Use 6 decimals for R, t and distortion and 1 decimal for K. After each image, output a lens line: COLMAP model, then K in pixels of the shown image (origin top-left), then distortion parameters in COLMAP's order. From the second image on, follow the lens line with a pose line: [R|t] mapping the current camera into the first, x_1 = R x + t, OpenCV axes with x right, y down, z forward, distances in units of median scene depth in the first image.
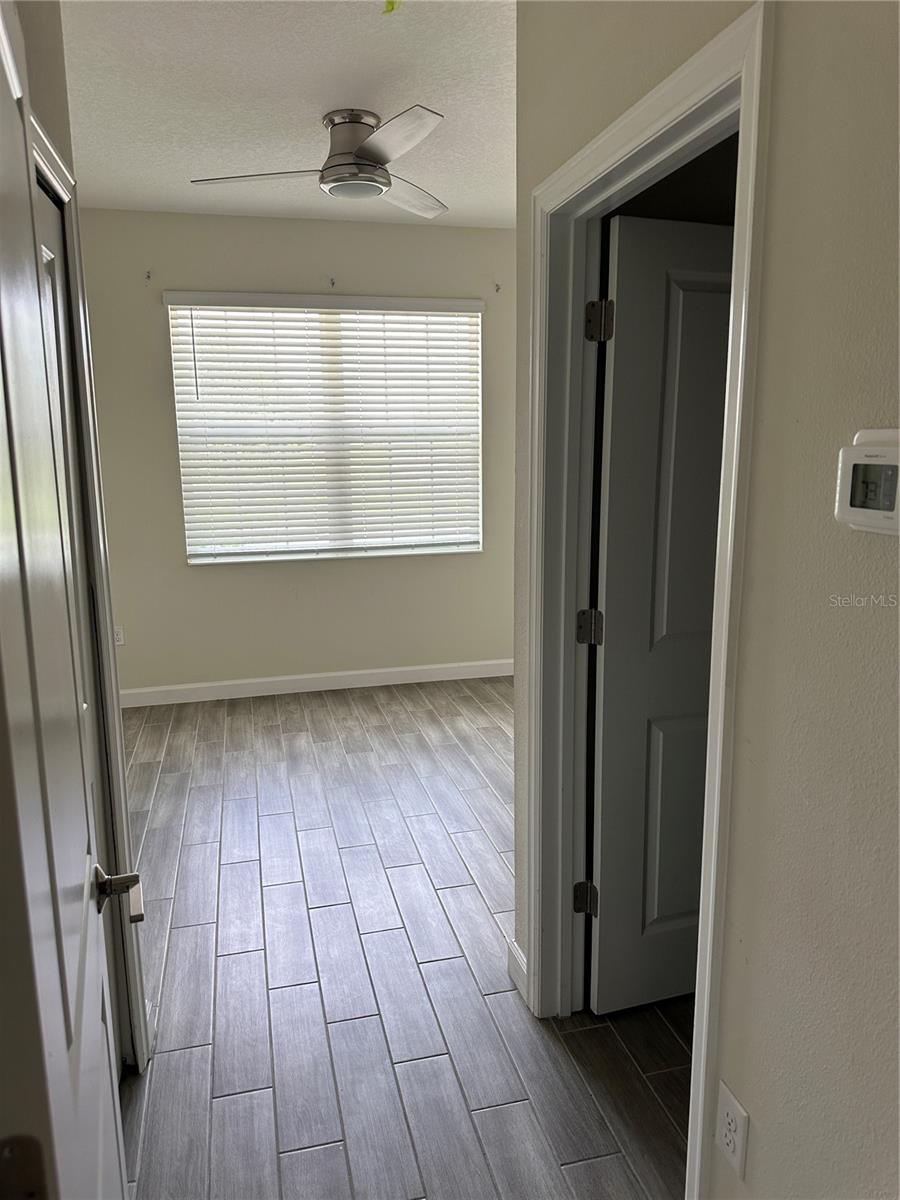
lens RADIAL K [[831.6, 0, 454.2], [0, 831.6, 598.6], [0, 0, 1]] dist [0.160510, -0.306196]
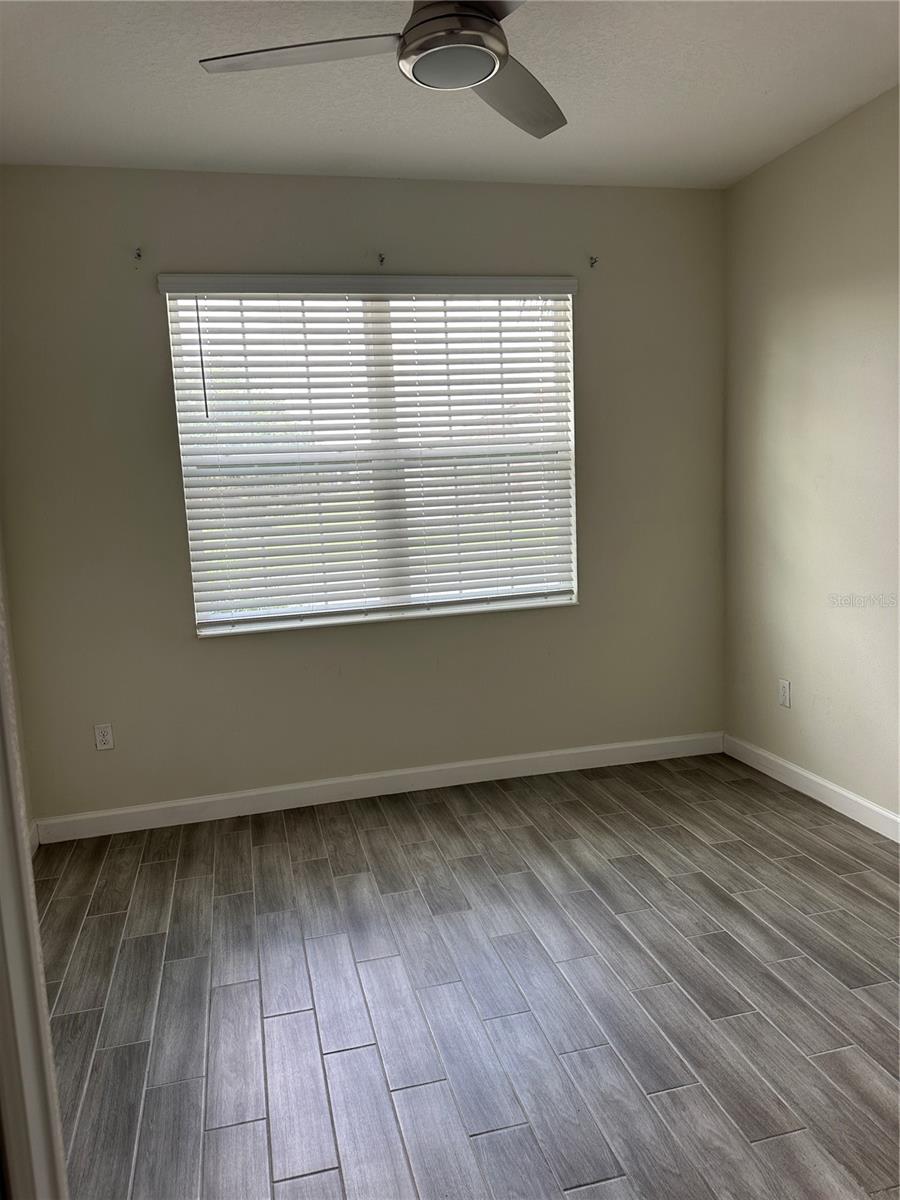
lens RADIAL K [[839.5, 0, 443.1], [0, 839.5, 593.7], [0, 0, 1]] dist [0.099983, -0.153140]
pose [[0.999370, -0.033540, -0.011596, -0.092184], [0.032907, 0.998154, -0.051042, -0.034892], [0.013286, 0.050628, 0.998629, 0.264567]]
